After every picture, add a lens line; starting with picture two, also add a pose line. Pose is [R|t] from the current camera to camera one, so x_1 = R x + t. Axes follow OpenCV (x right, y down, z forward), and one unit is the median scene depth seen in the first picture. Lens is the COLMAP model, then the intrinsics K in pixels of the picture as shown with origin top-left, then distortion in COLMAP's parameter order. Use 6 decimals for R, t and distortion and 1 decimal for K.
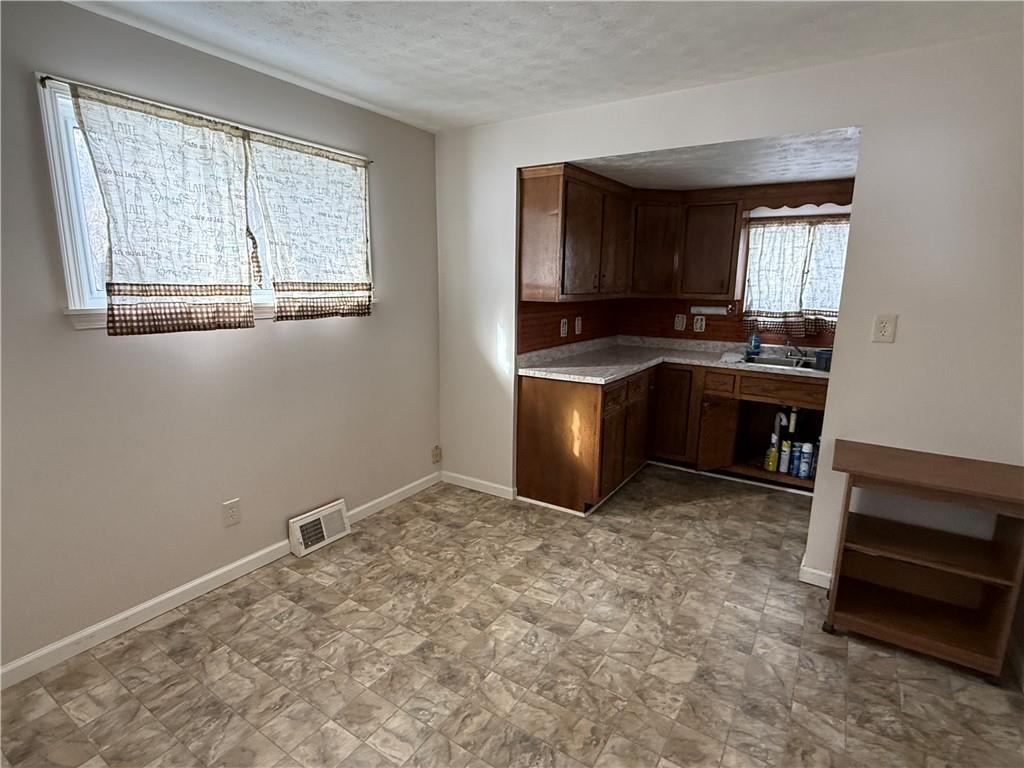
lens RADIAL K [[515.6, 0, 512.4], [0, 515.6, 384.4], [0, 0, 1]] dist [0.001528, 0.000160]
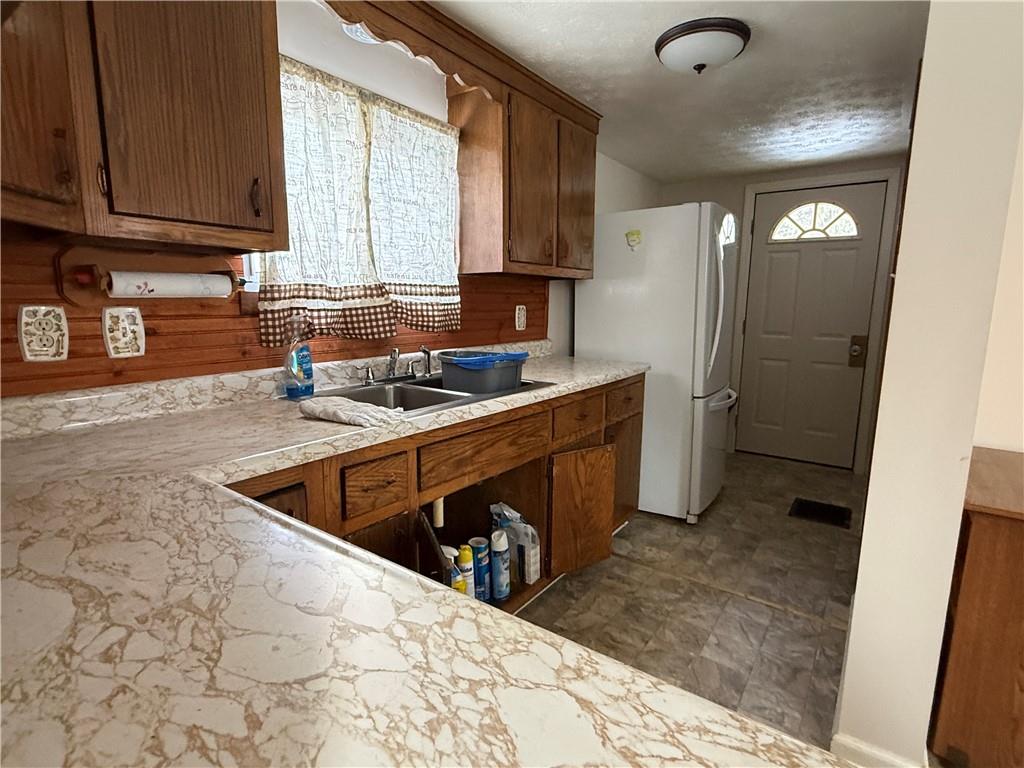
lens RADIAL K [[515.6, 0, 513.3], [0, 515.6, 382.6], [0, 0, 1]] dist [0.001528, 0.000160]
pose [[0.053201, -0.167457, 0.984443, 0.072269], [0.190805, 0.969380, 0.154583, -0.093329], [-0.980185, 0.179613, 0.083524, 0.770279]]
